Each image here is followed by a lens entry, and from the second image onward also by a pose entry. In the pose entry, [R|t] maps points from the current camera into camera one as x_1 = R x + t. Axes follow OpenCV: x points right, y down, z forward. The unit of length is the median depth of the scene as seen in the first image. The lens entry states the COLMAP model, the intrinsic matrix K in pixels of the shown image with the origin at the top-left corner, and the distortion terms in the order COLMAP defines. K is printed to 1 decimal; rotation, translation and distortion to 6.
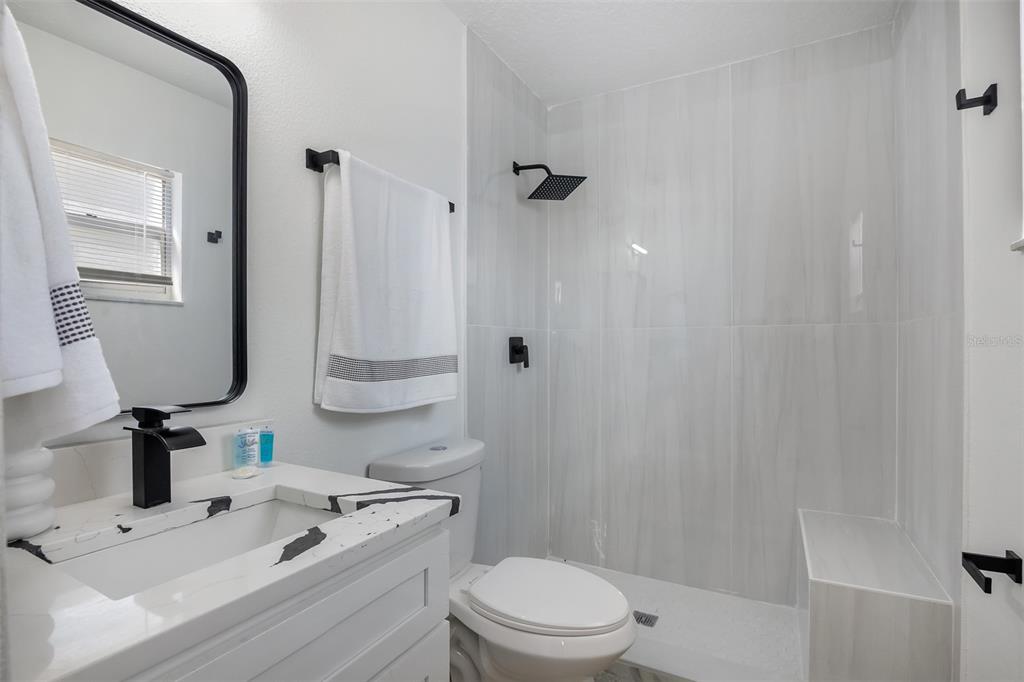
lens RADIAL K [[483.8, 0, 512.0], [0, 483.8, 341.0], [0, 0, 1]] dist [0.000011, -0.000003]
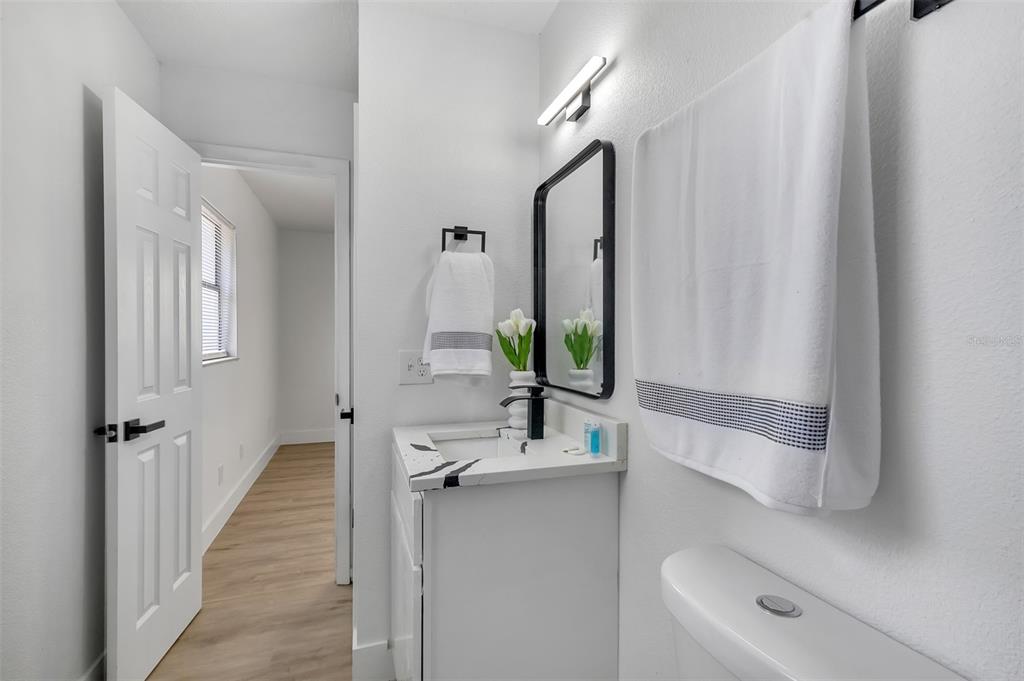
lens RADIAL K [[483.8, 0, 512.0], [0, 483.8, 340.5], [0, 0, 1]] dist [0.000011, -0.000003]
pose [[-0.699551, -0.001748, -0.714581, 0.571380], [0.000229, 0.999996, -0.002670, -0.035038], [0.714583, -0.002031, -0.699548, 1.944792]]
